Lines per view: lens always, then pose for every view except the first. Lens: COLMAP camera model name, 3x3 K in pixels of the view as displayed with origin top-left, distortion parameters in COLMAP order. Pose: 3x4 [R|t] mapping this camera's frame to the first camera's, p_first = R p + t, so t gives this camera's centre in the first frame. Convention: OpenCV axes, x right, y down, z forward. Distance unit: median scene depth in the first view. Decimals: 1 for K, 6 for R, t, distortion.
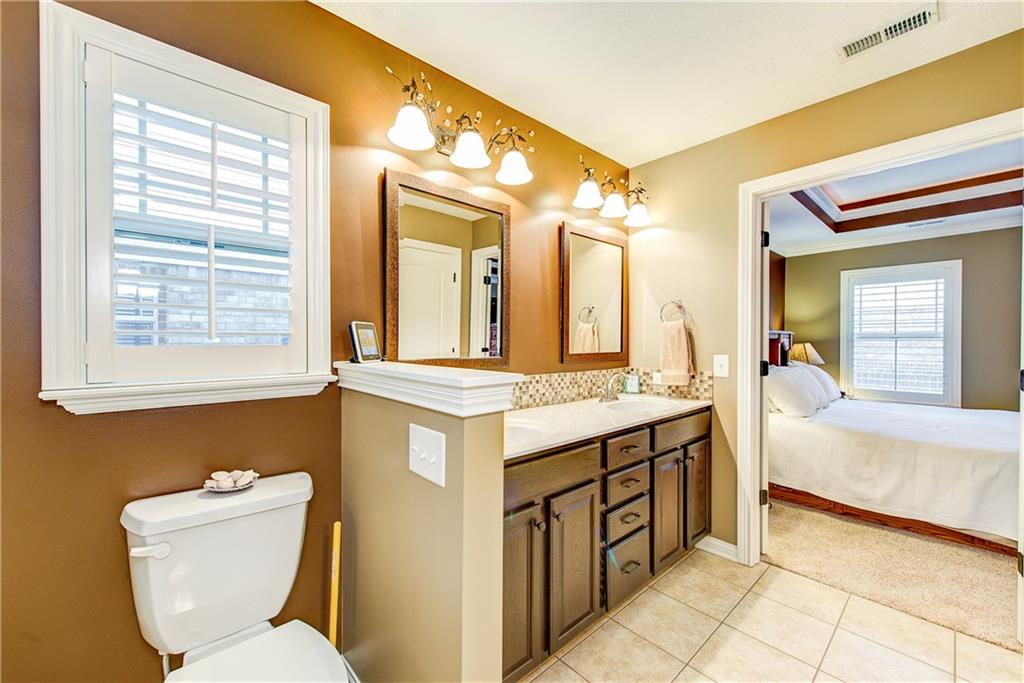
lens RADIAL K [[398.3, 0, 512.0], [0, 398.3, 341.5], [0, 0, 1]] dist [0.000771, -0.000038]
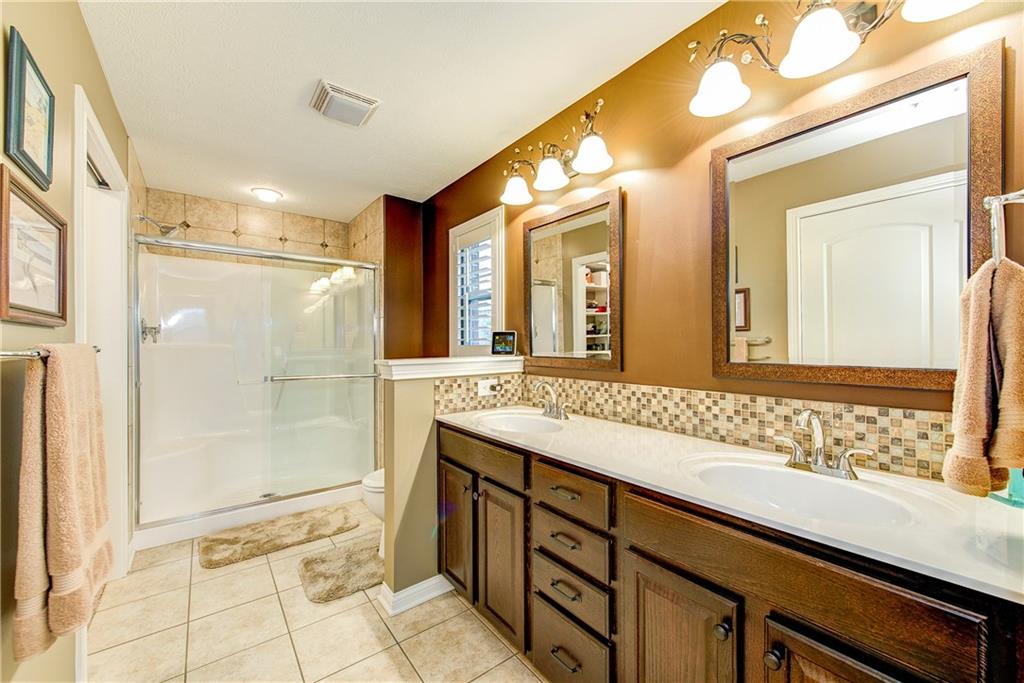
lens RADIAL K [[398.3, 0, 512.0], [0, 398.3, 341.5], [0, 0, 1]] dist [0.000771, -0.000038]
pose [[-0.074224, -0.008698, -0.997204, 0.824363], [0.000777, 0.999961, -0.008780, 0.004893], [0.997241, -0.001426, -0.074215, 0.774605]]
